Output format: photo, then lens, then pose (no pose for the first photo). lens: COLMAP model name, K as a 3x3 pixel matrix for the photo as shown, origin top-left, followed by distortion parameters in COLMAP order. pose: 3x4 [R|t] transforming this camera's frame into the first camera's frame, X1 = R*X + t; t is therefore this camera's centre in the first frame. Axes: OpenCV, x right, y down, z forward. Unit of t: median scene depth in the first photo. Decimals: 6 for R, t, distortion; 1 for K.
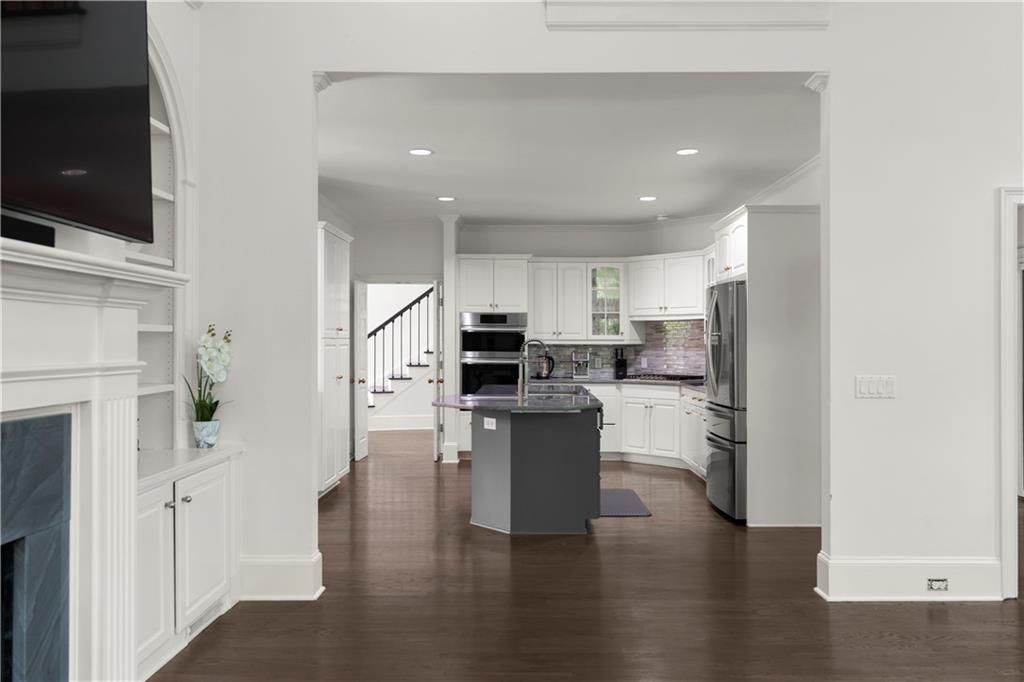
lens RADIAL K [[788.4, 0, 512.6], [0, 788.4, 347.1], [0, 0, 1]] dist [-0.006933, -0.003392]
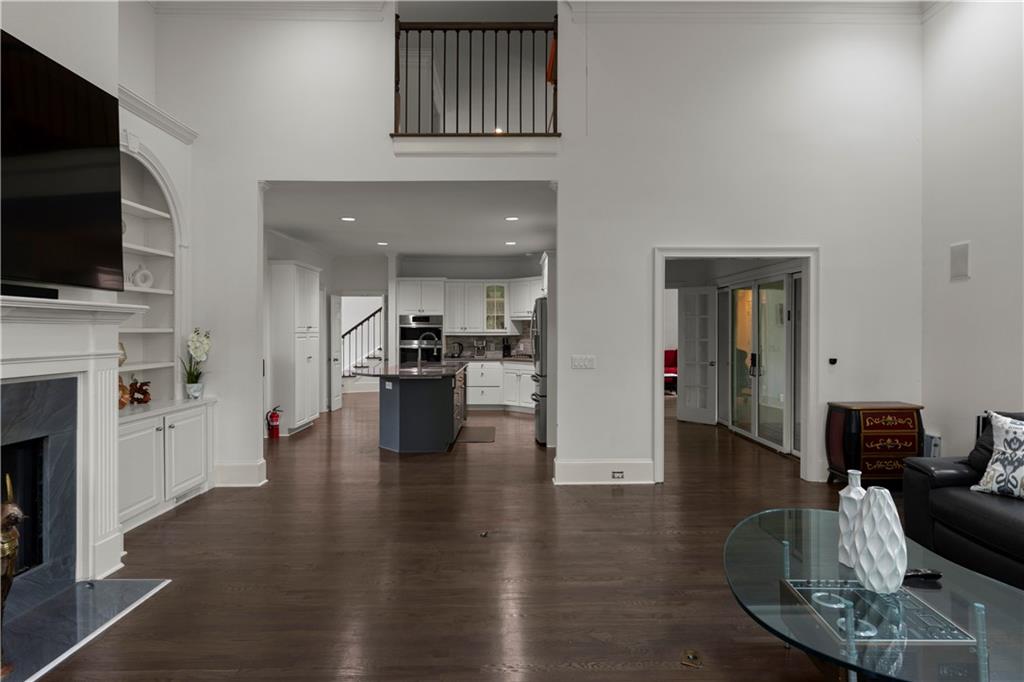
lens RADIAL K [[569.5, 0, 512.1], [0, 569.5, 335.8], [0, 0, 1]] dist [0.002844, 0.001801]
pose [[0.999839, -0.003525, 0.017607, 0.176124], [0.003481, 0.999991, 0.002530, -0.007189], [-0.017616, -0.002468, 0.999842, -0.163086]]
